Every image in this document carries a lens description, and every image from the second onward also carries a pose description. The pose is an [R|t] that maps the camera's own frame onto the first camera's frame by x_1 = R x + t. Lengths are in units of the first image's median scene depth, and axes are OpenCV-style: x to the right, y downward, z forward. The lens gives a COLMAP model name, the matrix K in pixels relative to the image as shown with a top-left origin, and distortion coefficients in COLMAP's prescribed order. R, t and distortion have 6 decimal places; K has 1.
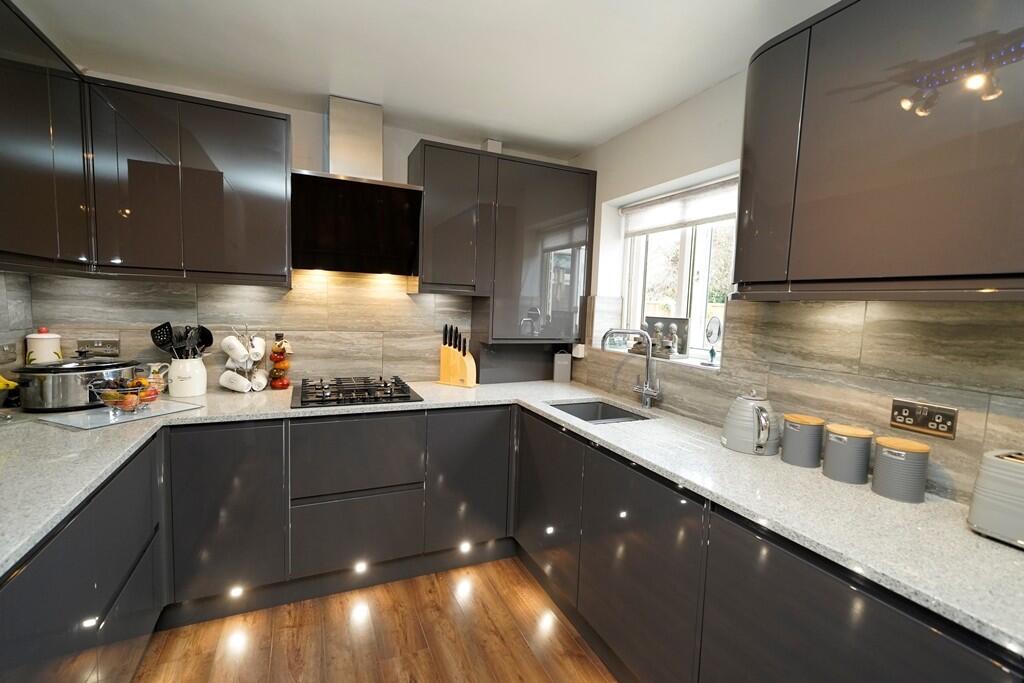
lens RADIAL K [[457.2, 0, 512.0], [0, 457.2, 341.5], [0, 0, 1]] dist [0.012733, 0.000108]
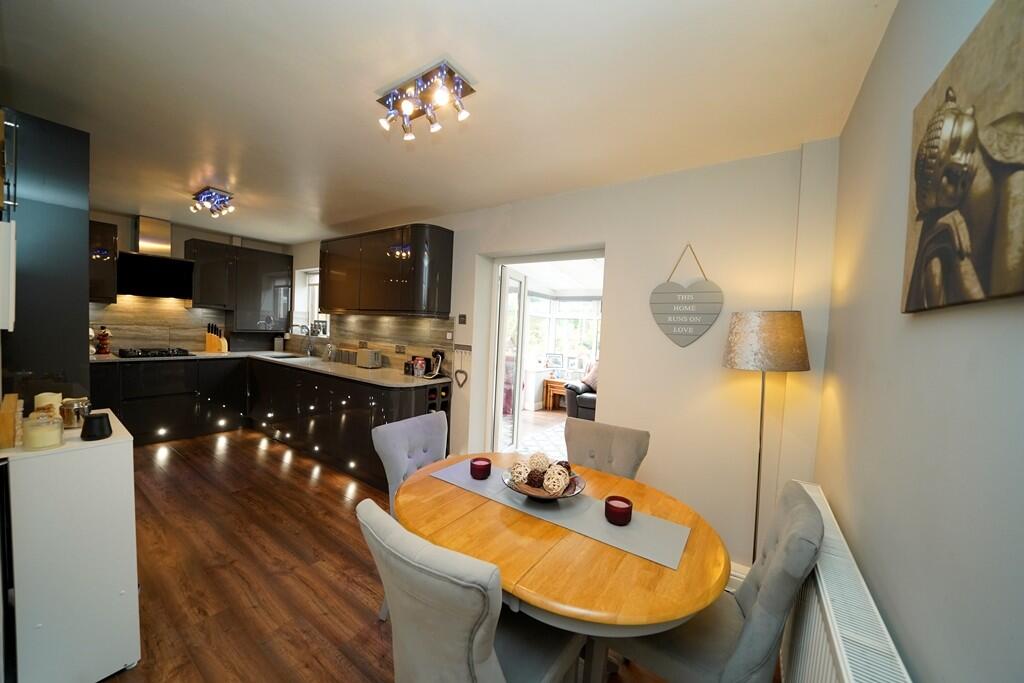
lens RADIAL K [[359.2, 0, 512.0], [0, 359.2, 341.5], [0, 0, 1]] dist [-0.018091, 0.000284]
pose [[0.853793, -0.016007, 0.520367, 0.221325], [0.024904, 0.999639, -0.010111, 0.112719], [-0.520017, 0.021592, 0.853883, -1.261324]]
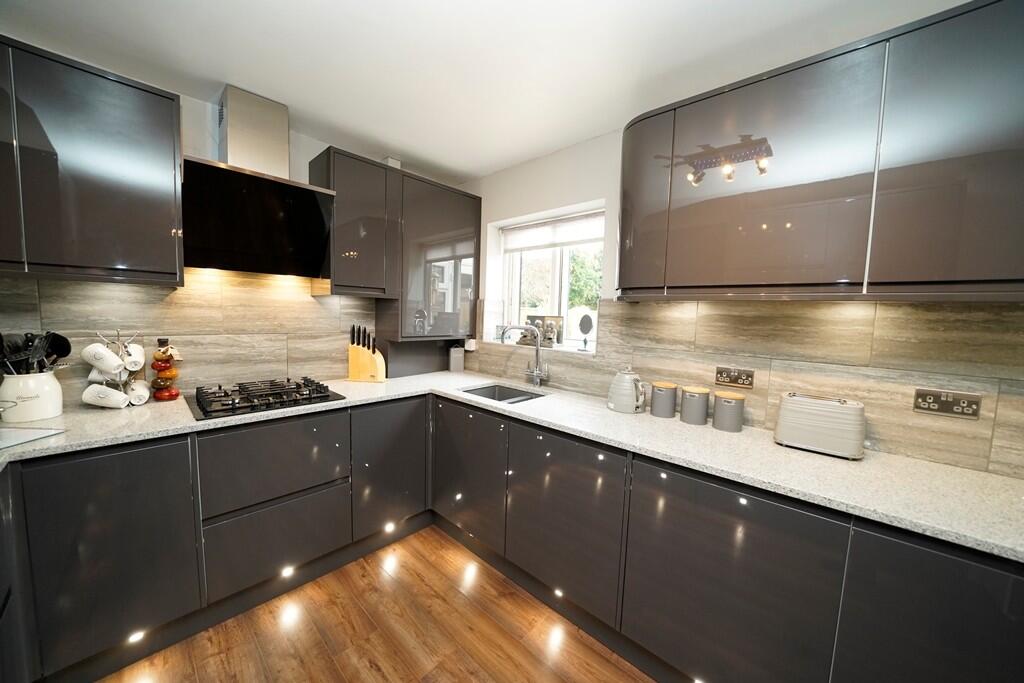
lens RADIAL K [[359.2, 0, 512.0], [0, 359.2, 341.5], [0, 0, 1]] dist [-0.018091, 0.000284]
pose [[0.921765, -0.037757, 0.385906, -0.149306], [0.034229, 0.999286, 0.016011, 0.000271], [-0.386235, -0.001549, 0.922399, 0.102192]]
